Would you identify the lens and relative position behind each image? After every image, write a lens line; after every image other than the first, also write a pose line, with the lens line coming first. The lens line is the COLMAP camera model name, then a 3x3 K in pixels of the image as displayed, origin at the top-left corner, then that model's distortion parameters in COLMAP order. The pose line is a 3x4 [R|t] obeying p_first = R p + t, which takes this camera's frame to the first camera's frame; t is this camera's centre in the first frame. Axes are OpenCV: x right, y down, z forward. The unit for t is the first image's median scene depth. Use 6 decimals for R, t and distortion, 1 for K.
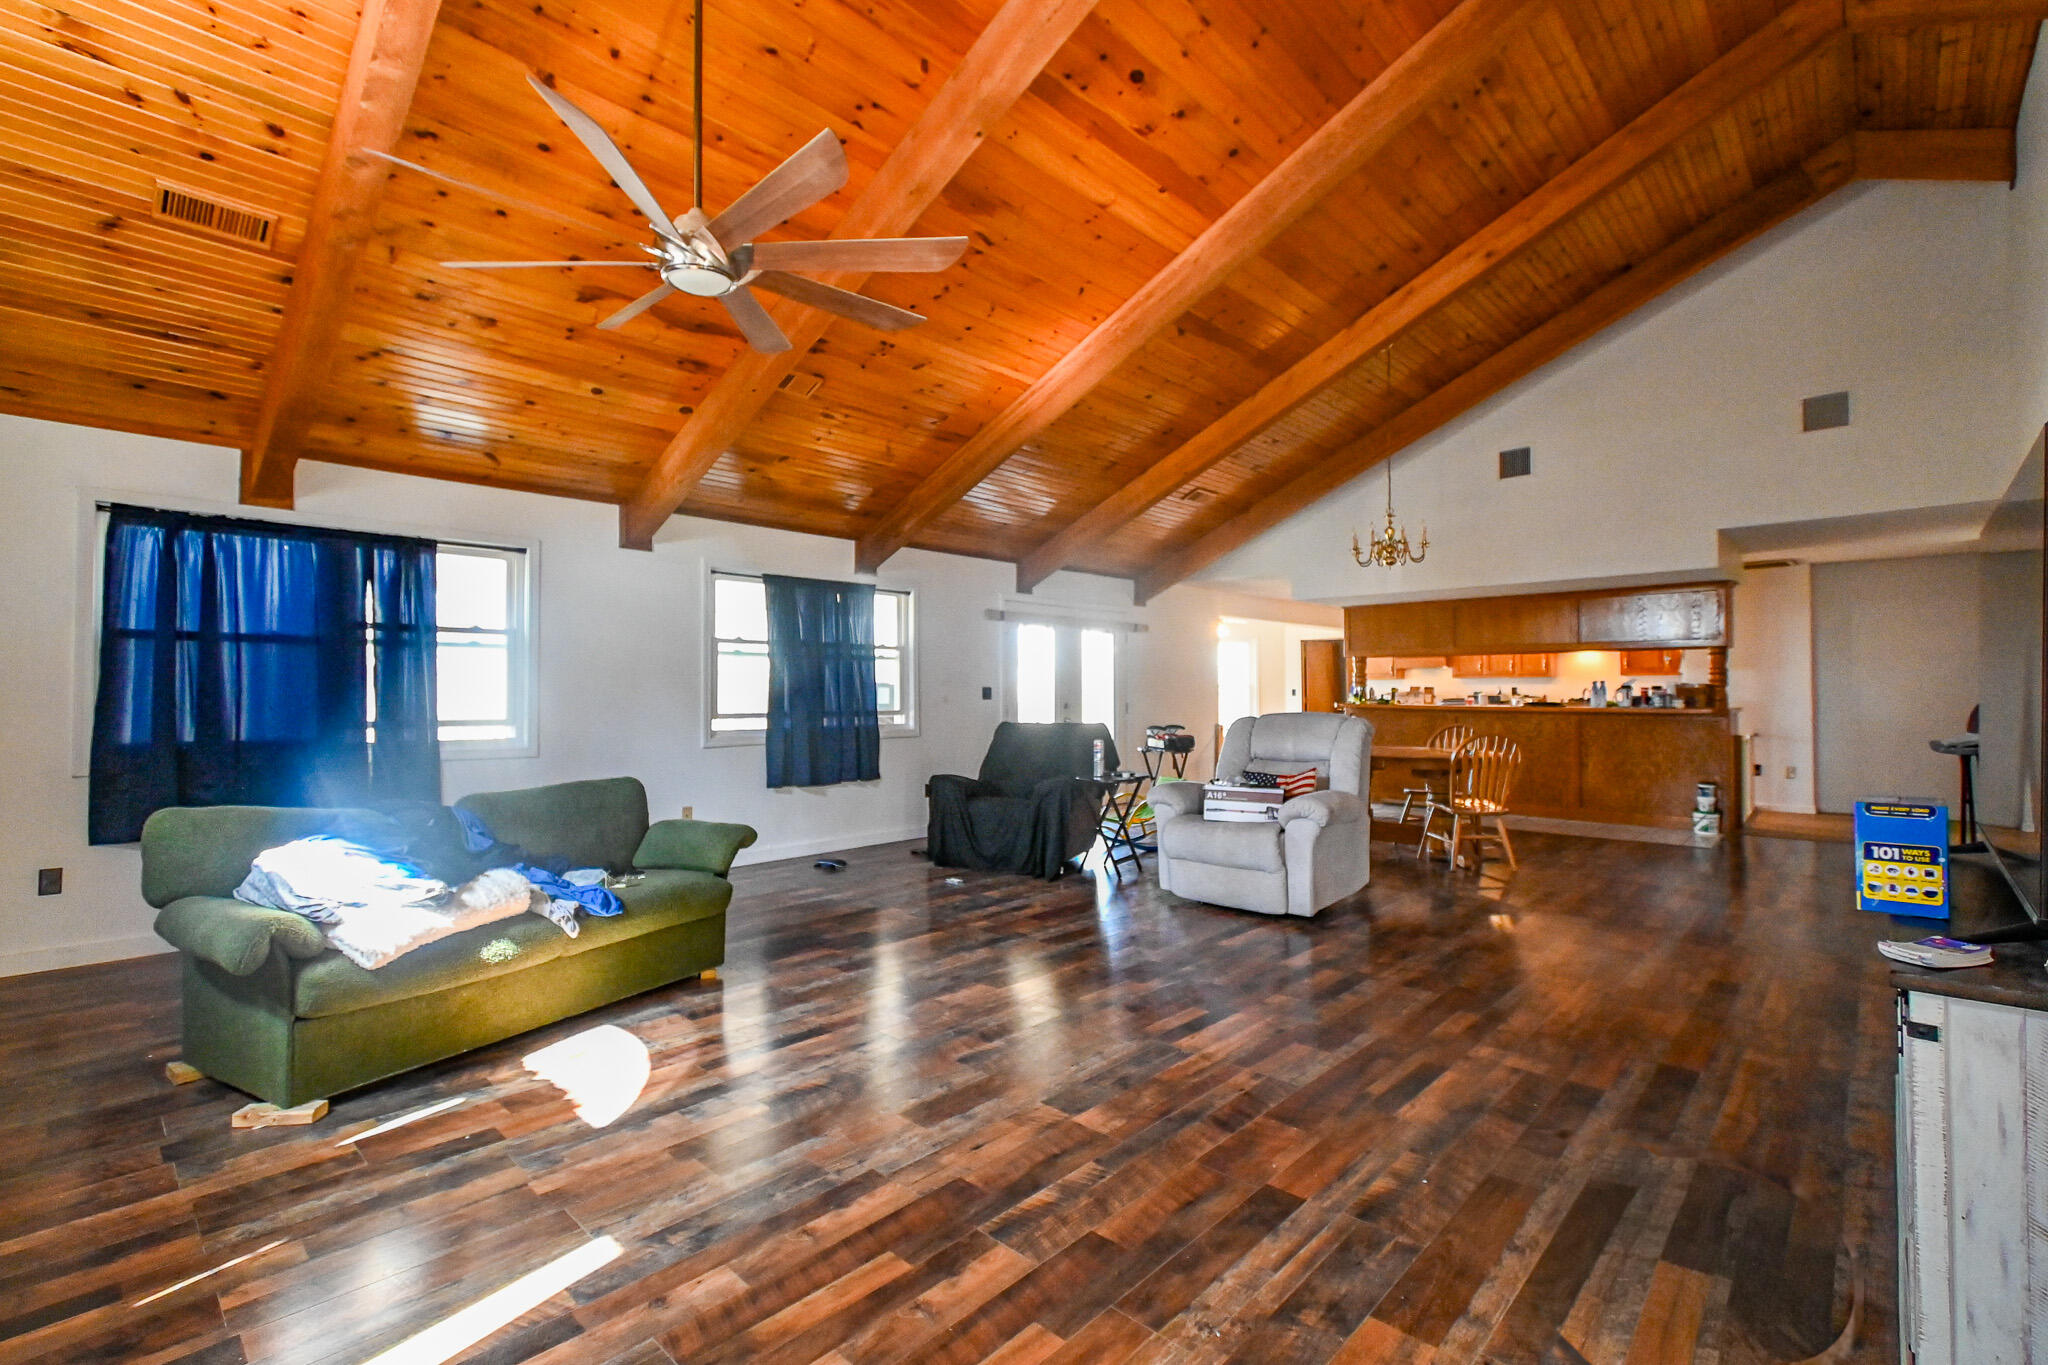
lens RADIAL K [[907.2, 0, 1024.0], [0, 907.2, 682.5], [0, 0, 1]] dist [0.009820, -0.005393]
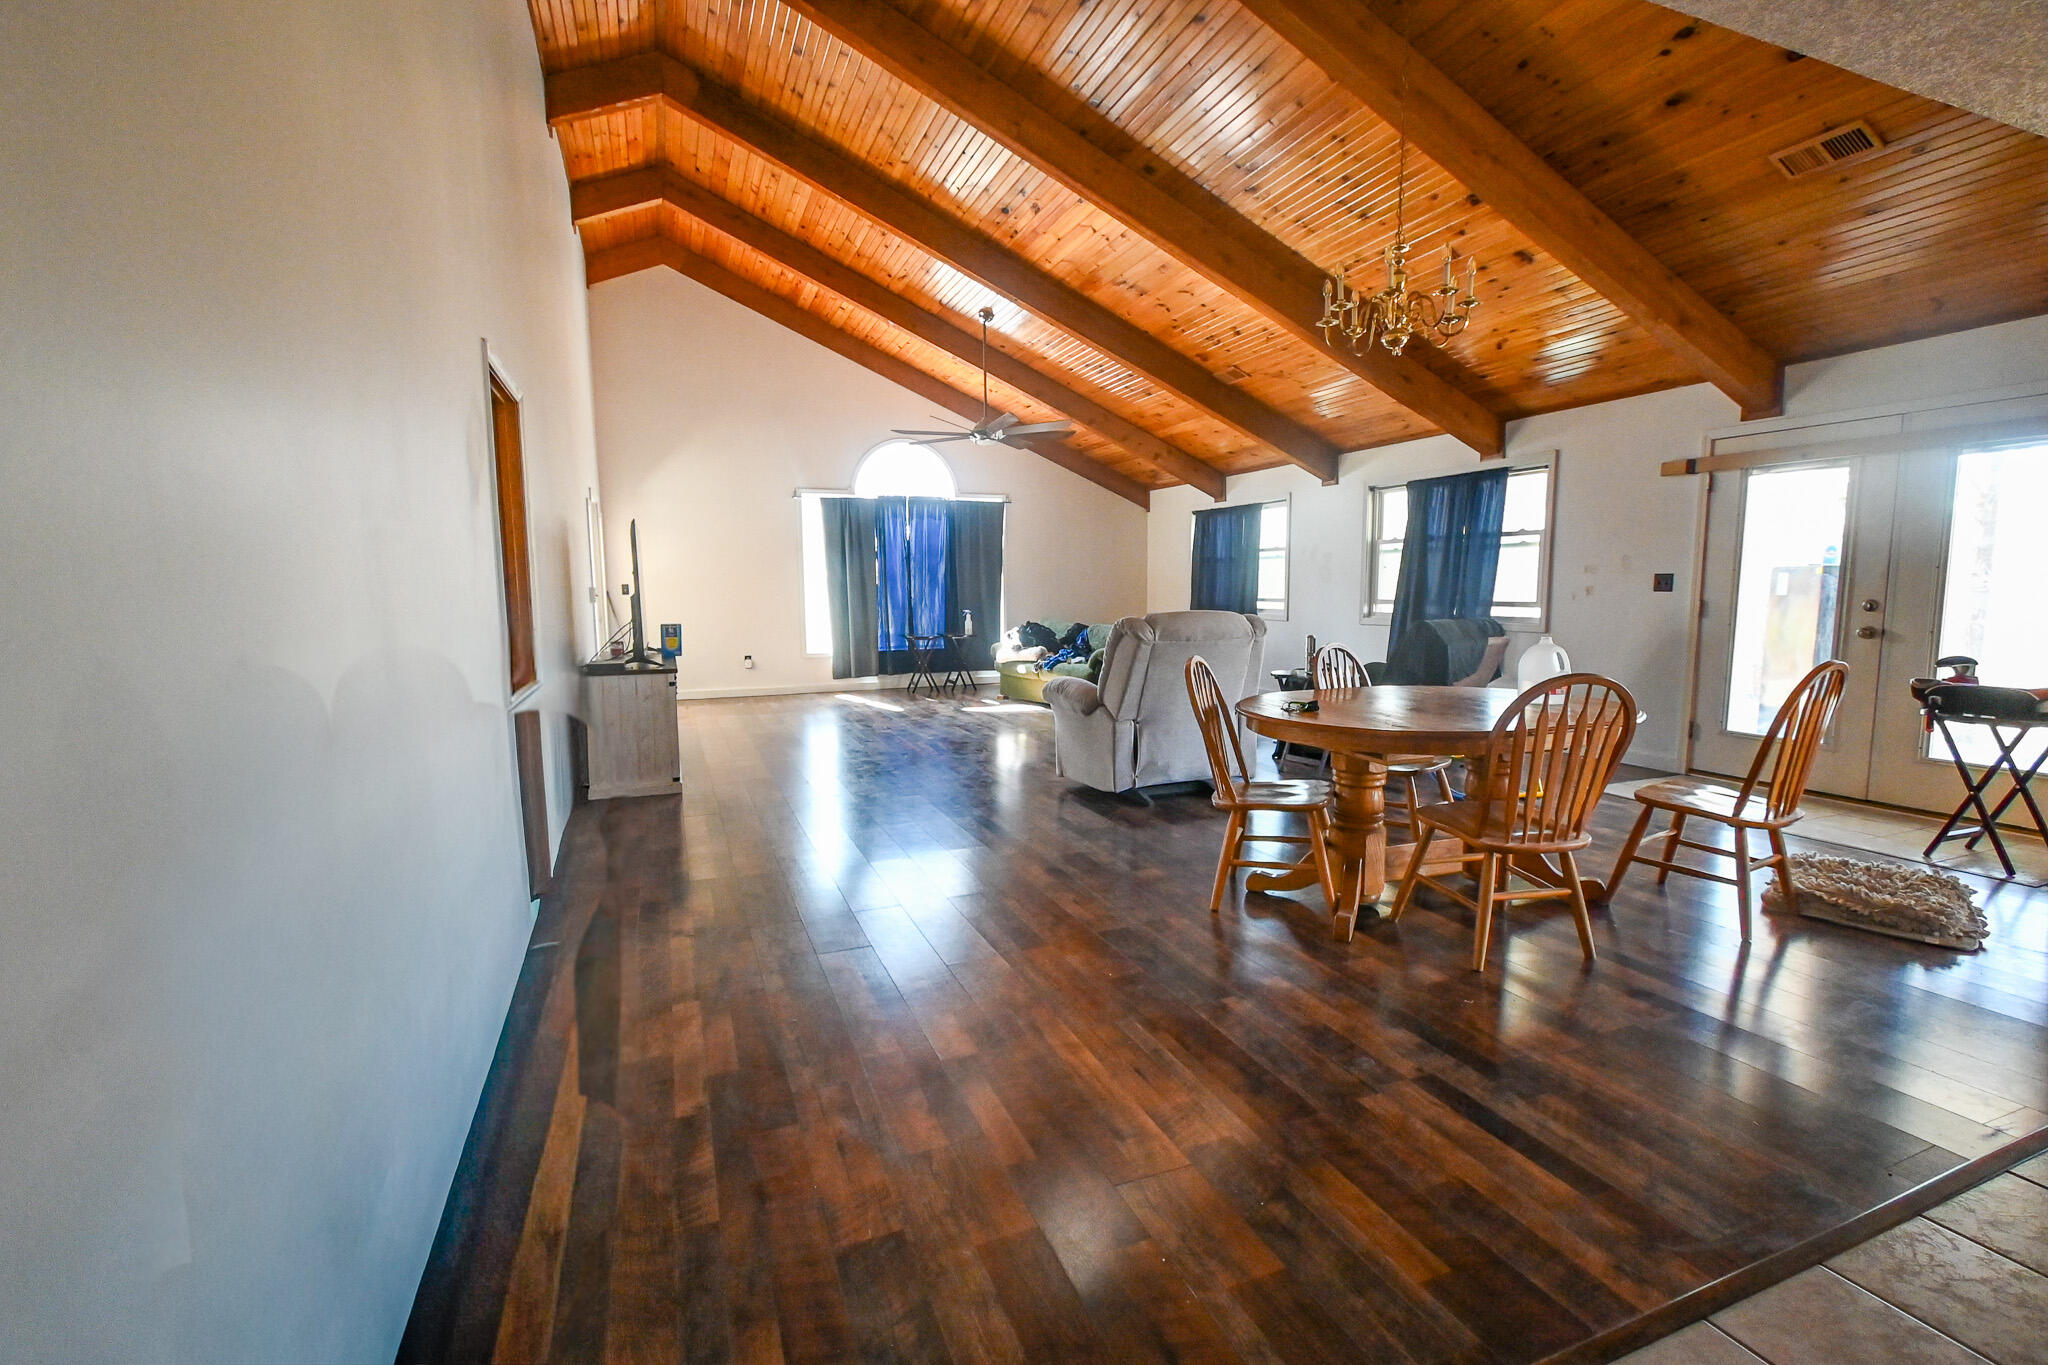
lens RADIAL K [[906.7, 0, 1027.6], [0, 906.7, 704.2], [0, 0, 1]] dist [0.002770, 0.000167]
pose [[-0.414967, 0.115202, -0.902514, 1.001859], [0.008350, 0.992392, 0.122835, 0.018400], [0.909798, 0.043437, -0.412771, 1.037520]]
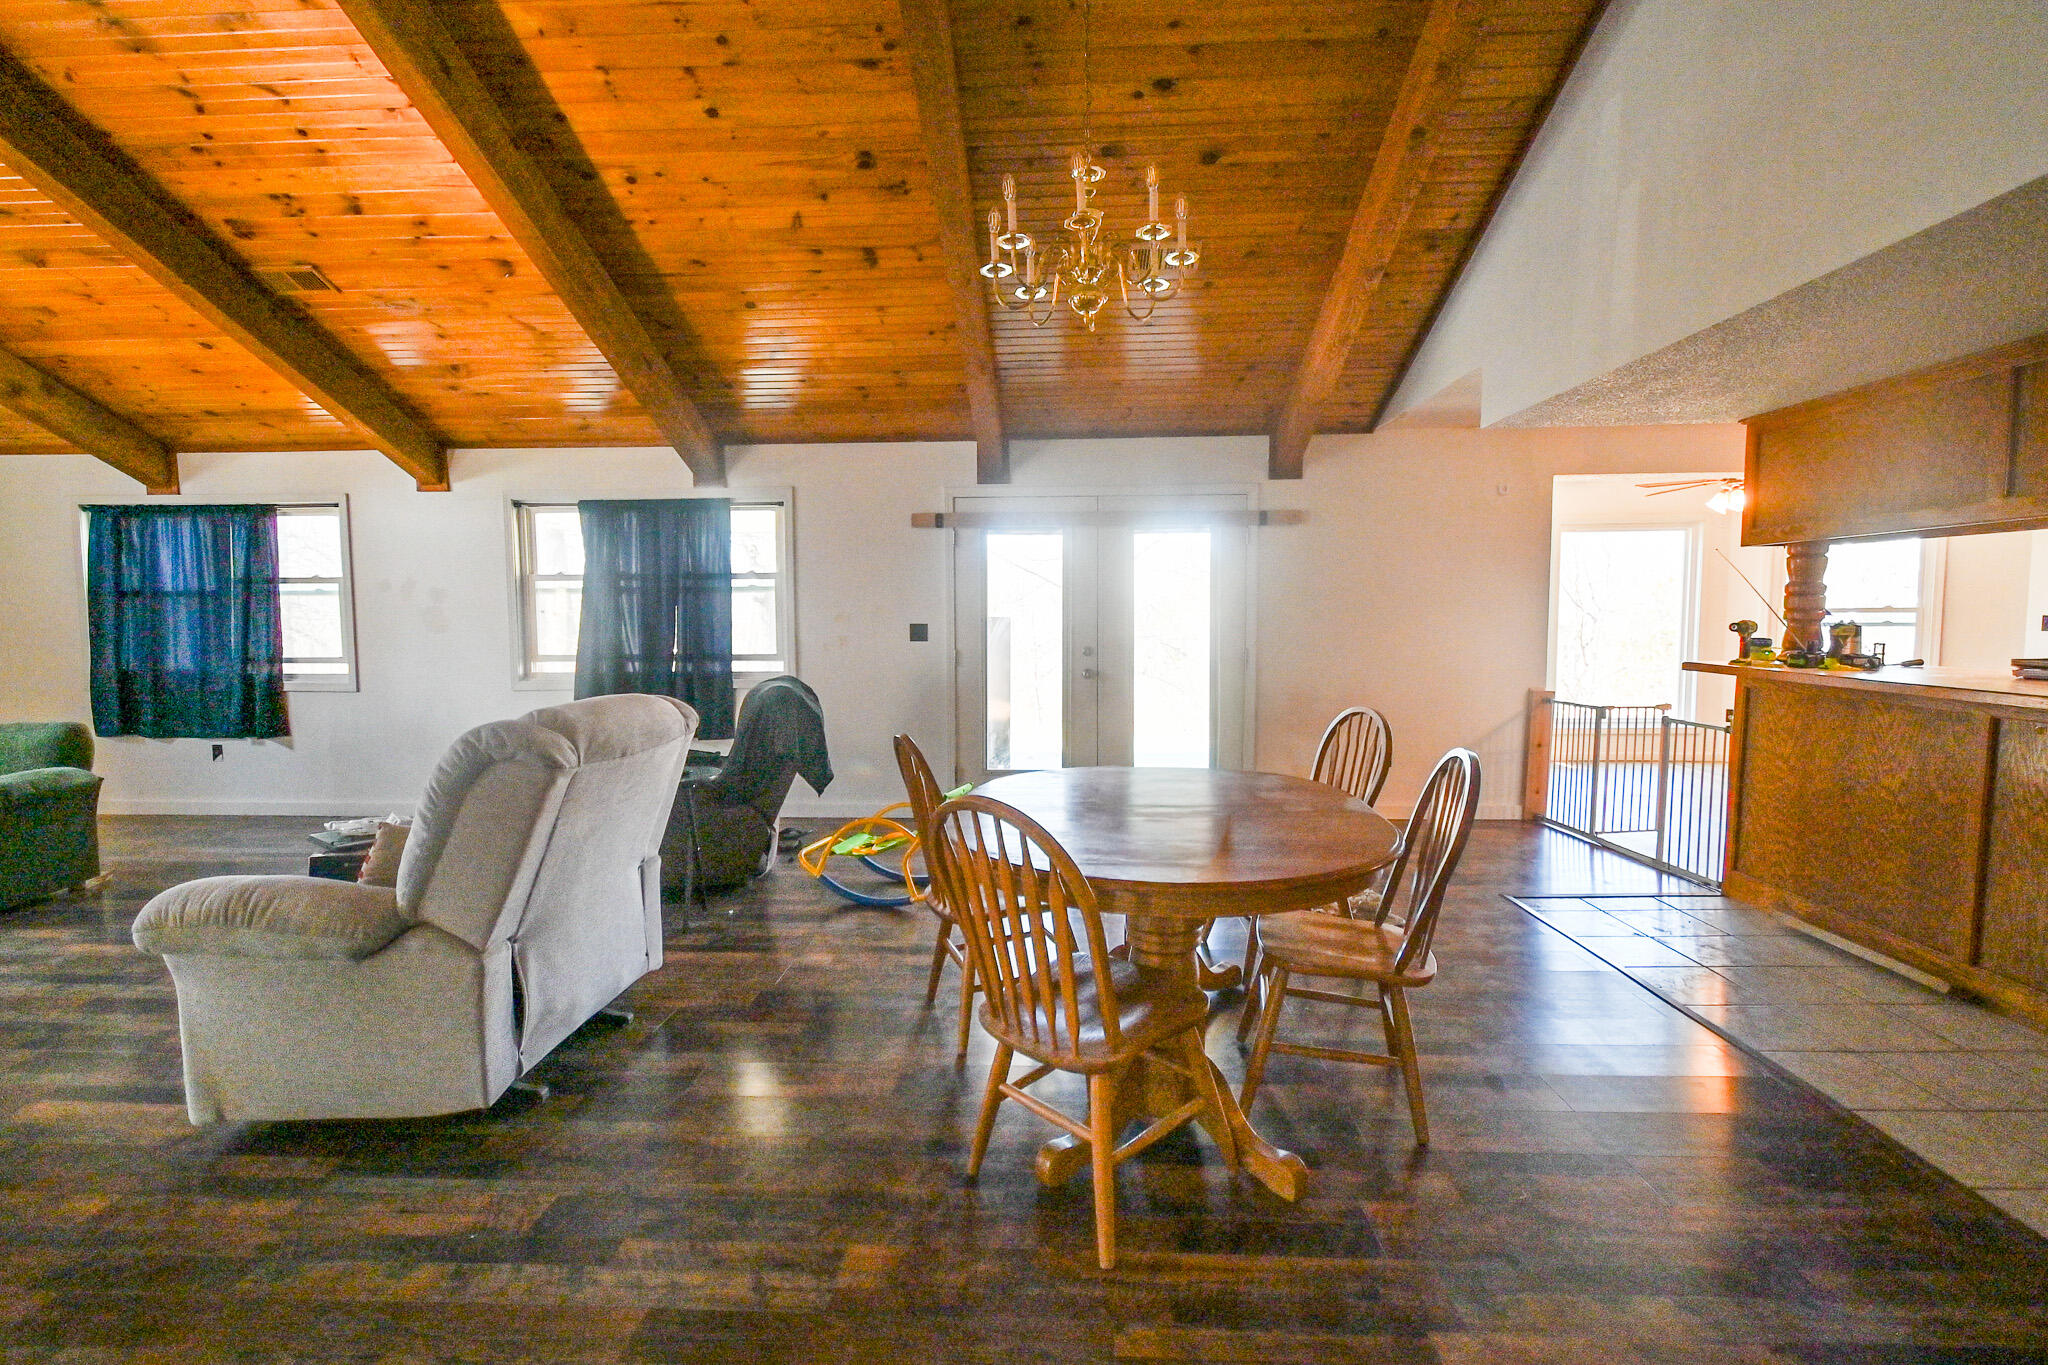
lens RADIAL K [[907.2, 0, 1024.0], [0, 907.2, 682.5], [0, 0, 1]] dist [0.009820, -0.005393]
pose [[0.655549, 0.042401, -0.753961, 0.672789], [0.013937, 0.997573, 0.068219, 0.004215], [0.755024, -0.055229, 0.653367, 0.726131]]
